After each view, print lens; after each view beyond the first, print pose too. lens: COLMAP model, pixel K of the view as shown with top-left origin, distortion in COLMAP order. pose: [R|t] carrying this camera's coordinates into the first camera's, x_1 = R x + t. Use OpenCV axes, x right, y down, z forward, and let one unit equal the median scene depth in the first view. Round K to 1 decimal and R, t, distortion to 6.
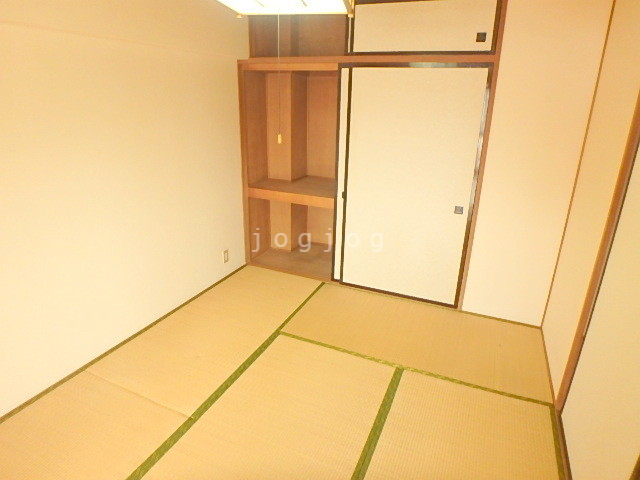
lens RADIAL K [[402.5, 0, 317.7], [0, 402.5, 239.9], [0, 0, 1]] dist [-0.044614, 0.000001]
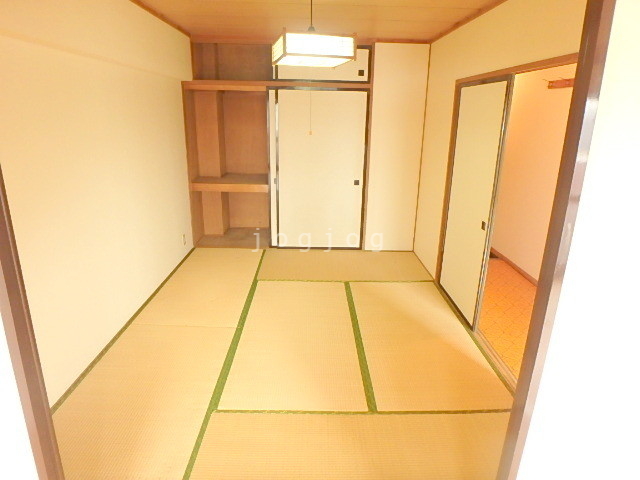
lens RADIAL K [[402.5, 0, 320.7], [0, 402.5, 239.5], [0, 0, 1]] dist [-0.044614, 0.000001]
pose [[0.900484, -0.125868, 0.416276, -0.400817], [0.144949, 0.989334, -0.014409, 0.131164], [-0.410022, 0.073314, 0.909124, -0.299038]]
